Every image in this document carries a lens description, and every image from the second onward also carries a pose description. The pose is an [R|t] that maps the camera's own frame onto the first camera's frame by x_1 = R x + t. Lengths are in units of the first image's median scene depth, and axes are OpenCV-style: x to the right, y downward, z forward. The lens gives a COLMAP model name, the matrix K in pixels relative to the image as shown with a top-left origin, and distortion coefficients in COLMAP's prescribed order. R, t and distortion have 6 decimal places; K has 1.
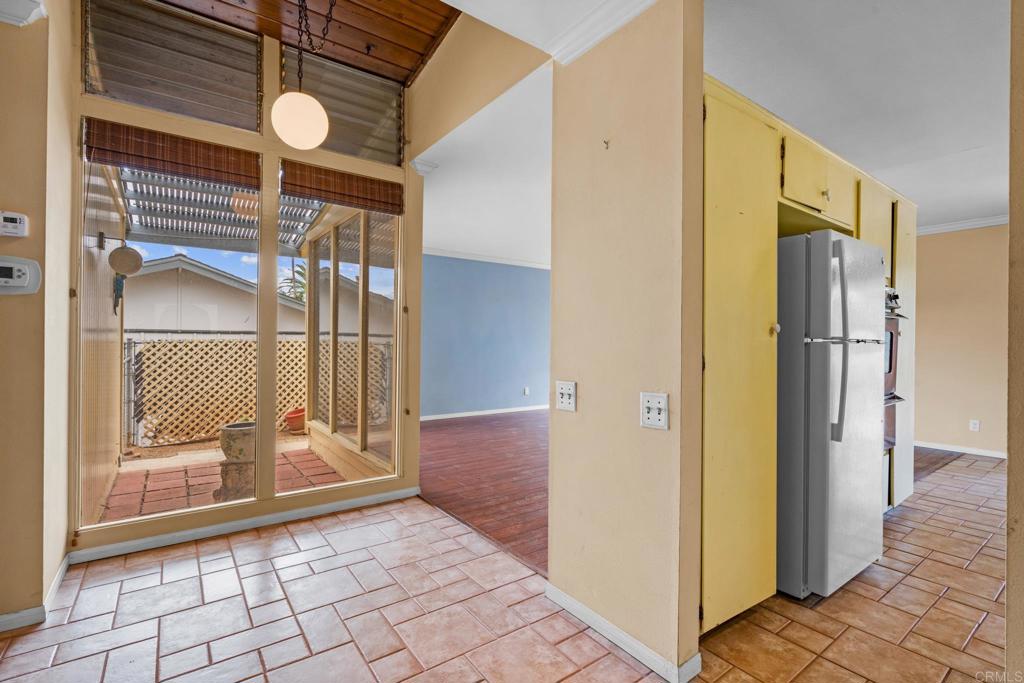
lens RADIAL K [[473.1, 0, 513.7], [0, 473.1, 342.5], [0, 0, 1]] dist [-0.004261, 0.001016]
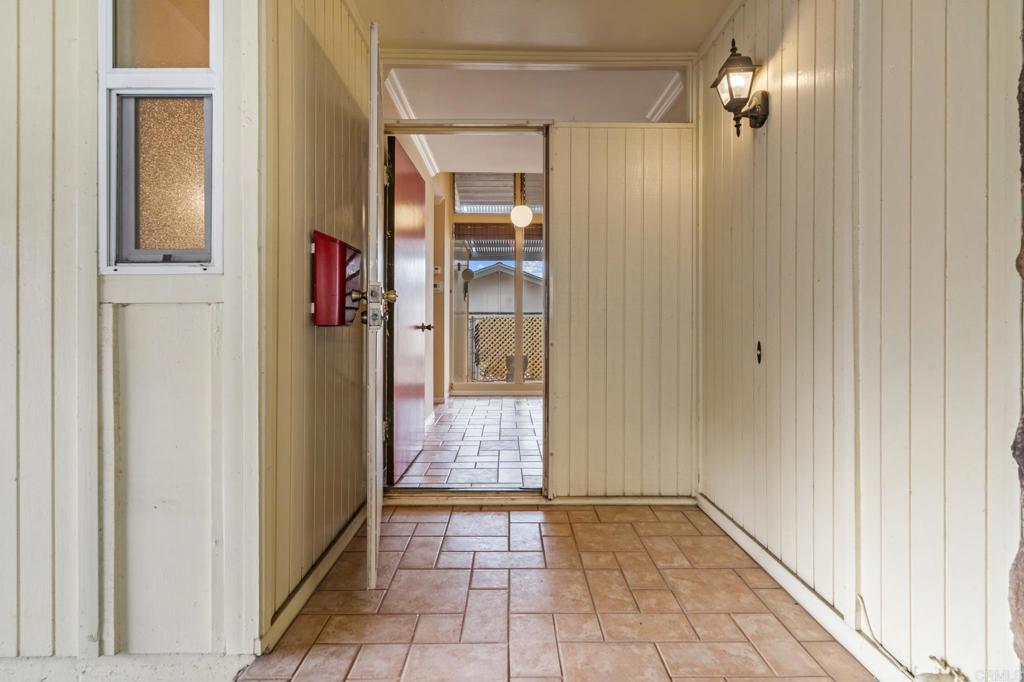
lens RADIAL K [[473.1, 0, 511.0], [0, 473.1, 331.9], [0, 0, 1]] dist [-0.004261, 0.001016]
pose [[0.818253, 0.003047, -0.574851, 0.286599], [0.003572, 0.999940, 0.010384, 0.031832], [0.574848, -0.010550, 0.818192, -0.324285]]
